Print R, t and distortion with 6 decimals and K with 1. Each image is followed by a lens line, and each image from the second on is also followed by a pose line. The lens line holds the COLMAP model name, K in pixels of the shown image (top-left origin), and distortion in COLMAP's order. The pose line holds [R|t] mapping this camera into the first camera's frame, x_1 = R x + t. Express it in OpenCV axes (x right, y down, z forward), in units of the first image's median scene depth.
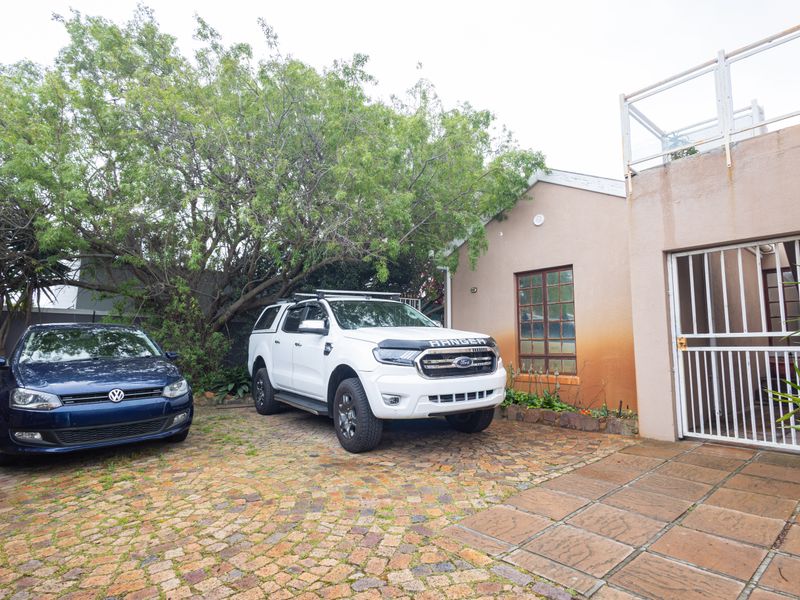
lens RADIAL K [[427.1, 0, 379.6], [0, 427.1, 299.3], [0, 0, 1]] dist [0.008335, 0.000313]
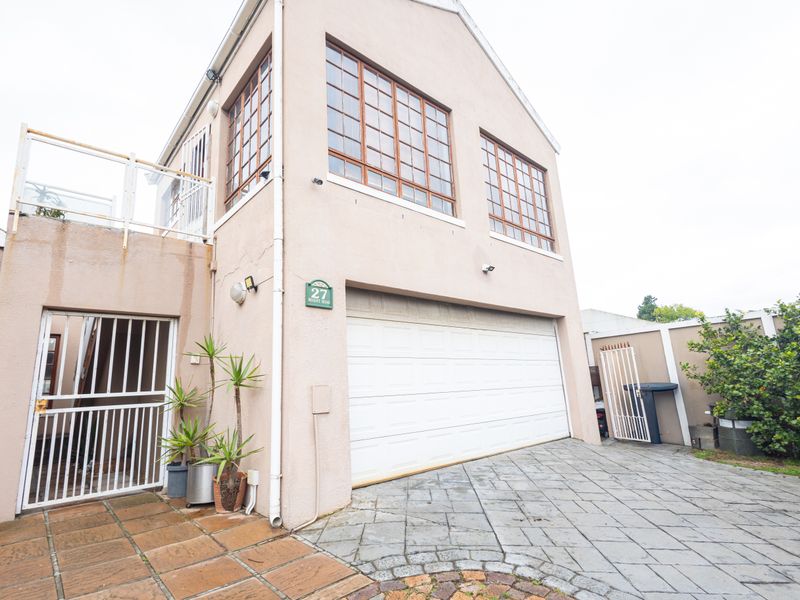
lens RADIAL K [[410.8, 0, 386.0], [0, 410.8, 304.5], [0, 0, 1]] dist [0.004505, -0.000058]
pose [[0.012262, 0.208031, 0.978045, -0.251436], [-0.059470, 0.976539, -0.206965, 0.031699], [-0.998155, -0.055627, 0.024346, 0.266468]]
